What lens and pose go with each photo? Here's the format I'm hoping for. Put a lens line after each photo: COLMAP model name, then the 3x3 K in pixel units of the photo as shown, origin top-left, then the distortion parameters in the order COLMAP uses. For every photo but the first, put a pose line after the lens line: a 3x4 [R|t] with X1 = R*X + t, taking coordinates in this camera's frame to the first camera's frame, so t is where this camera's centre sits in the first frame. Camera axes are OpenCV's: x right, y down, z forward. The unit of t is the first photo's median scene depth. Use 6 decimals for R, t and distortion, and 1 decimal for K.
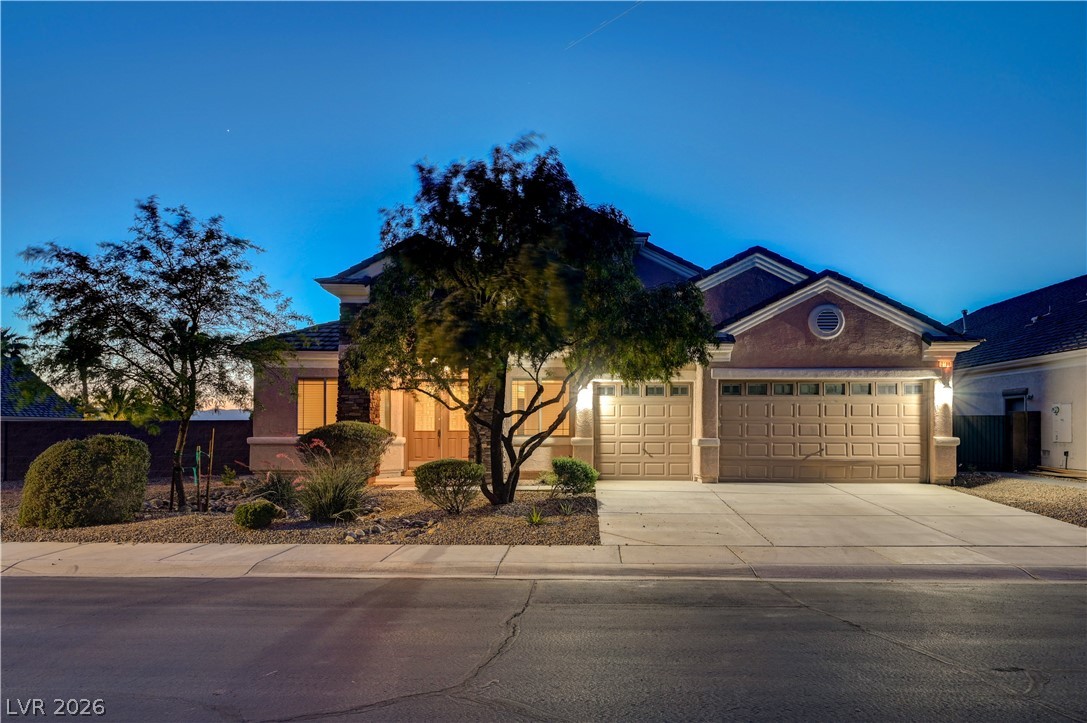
lens RADIAL K [[676.7, 0, 543.3], [0, 676.7, 378.3], [0, 0, 1]] dist [-0.002264, -0.000309]
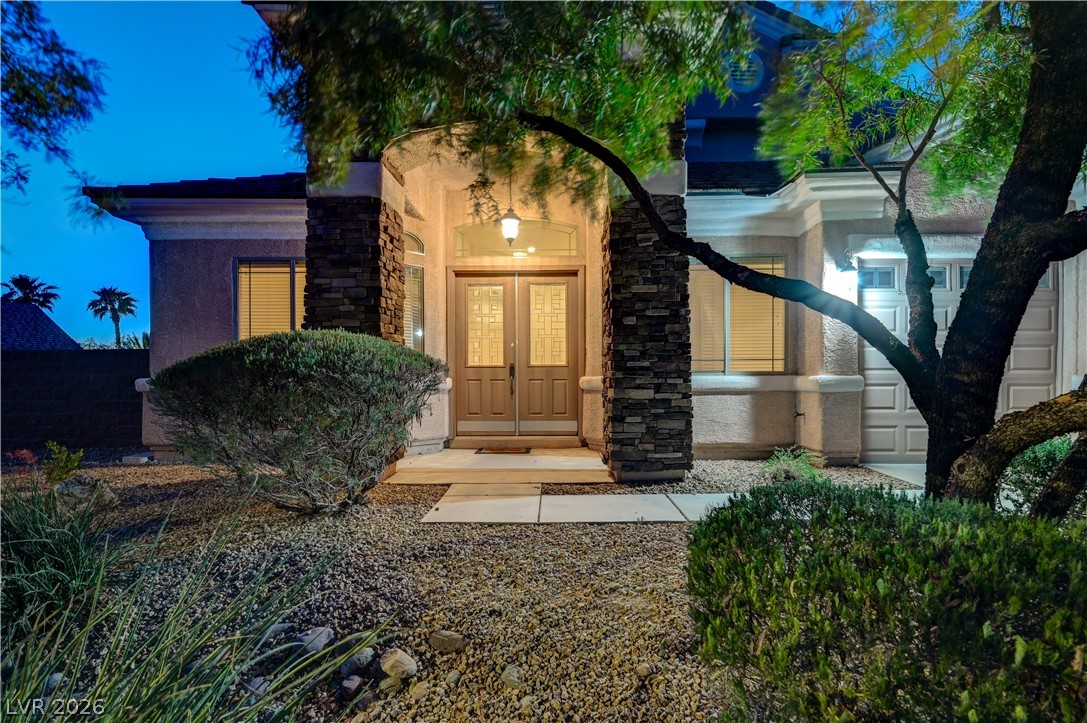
lens RADIAL K [[527.9, 0, 543.5], [0, 527.9, 361.5], [0, 0, 1]] dist [-0.000552, -0.000064]
pose [[0.999722, -0.003359, 0.023341, -0.160122], [0.002253, 0.998880, 0.047262, 0.062132], [-0.023473, -0.047197, 0.998610, 0.659546]]
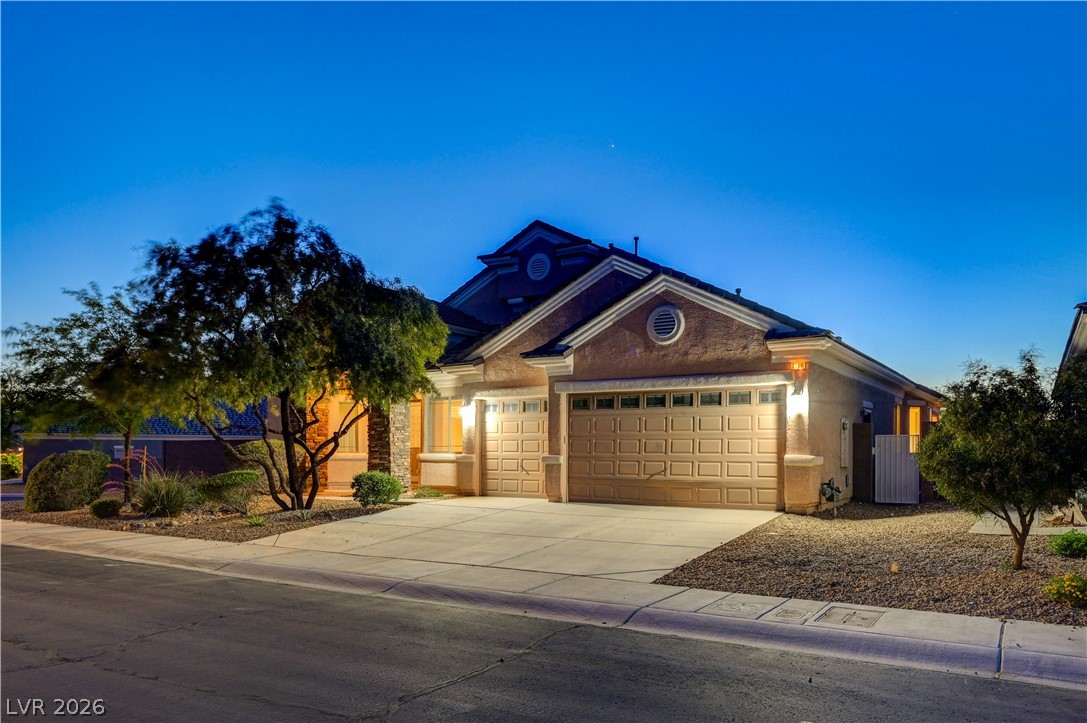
lens RADIAL K [[789.8, 0, 543.5], [0, 789.8, 361.5], [0, 0, 1]] dist [-0.001380, -0.001723]
pose [[0.860335, -0.056093, -0.506633, 0.805115], [0.043167, 0.998374, -0.037233, -0.003565], [0.507898, 0.010163, 0.861357, 0.023261]]
